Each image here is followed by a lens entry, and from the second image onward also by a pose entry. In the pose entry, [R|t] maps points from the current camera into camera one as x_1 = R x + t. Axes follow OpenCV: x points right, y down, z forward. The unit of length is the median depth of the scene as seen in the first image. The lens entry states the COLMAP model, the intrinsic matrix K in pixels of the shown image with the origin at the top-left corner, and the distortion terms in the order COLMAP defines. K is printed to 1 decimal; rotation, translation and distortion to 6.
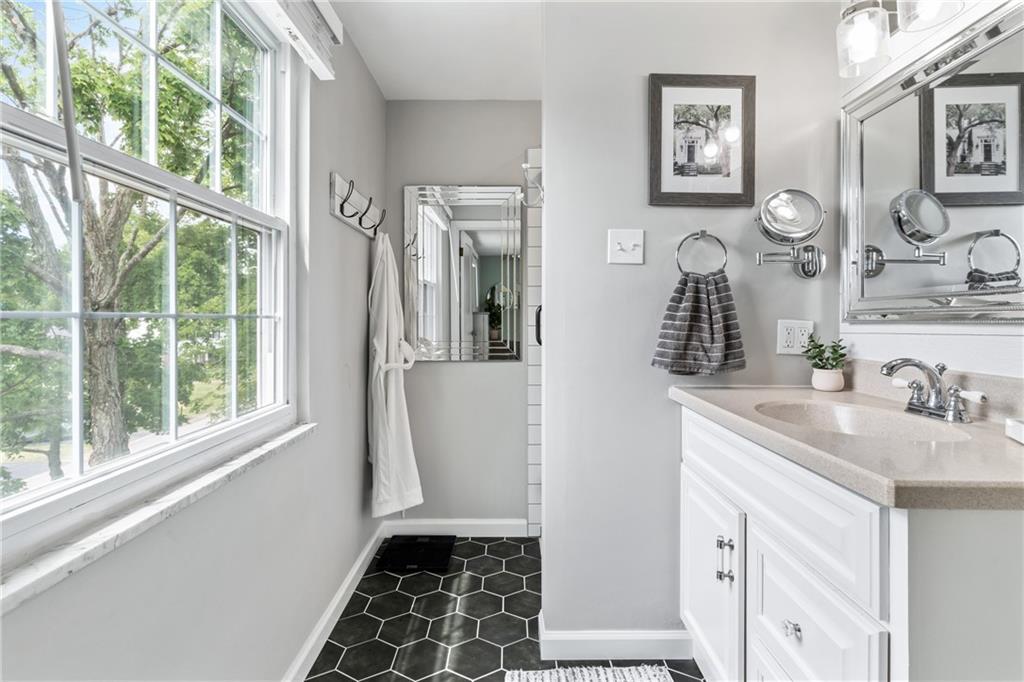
lens RADIAL K [[493.3, 0, 510.9], [0, 493.3, 320.0], [0, 0, 1]] dist [-0.001434, 0.000345]
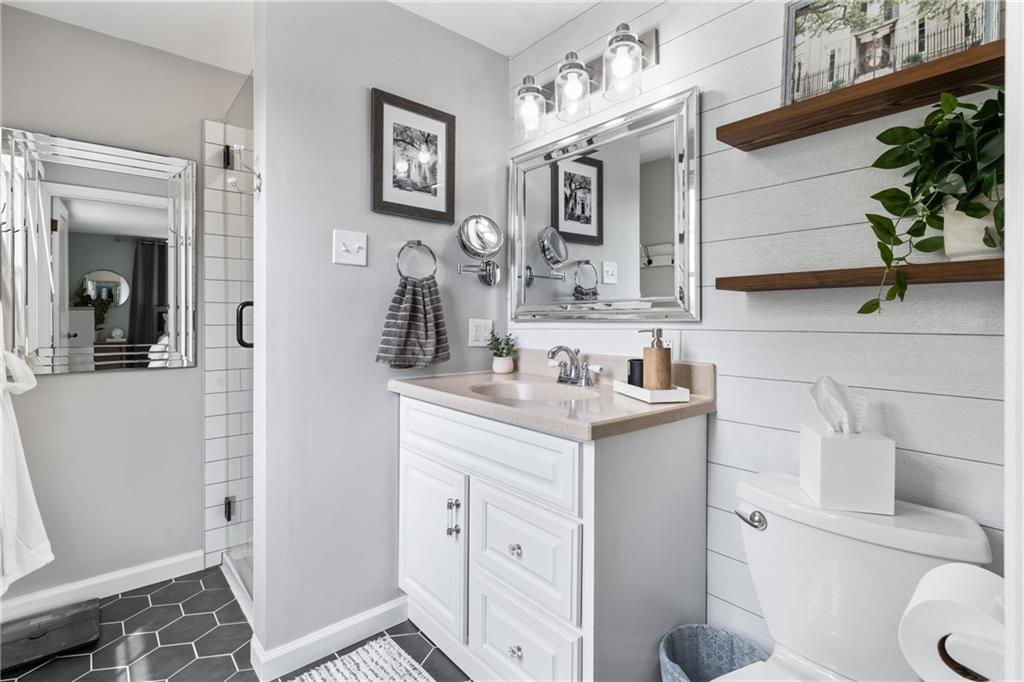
lens RADIAL K [[489.9, 0, 514.3], [0, 489.9, 323.5], [0, 0, 1]] dist [-0.000963, -0.000057]
pose [[0.758700, -0.005077, 0.651421, -0.177524], [-0.001593, 0.999952, 0.009649, -0.001163], [-0.651438, -0.008359, 0.758656, -0.004089]]
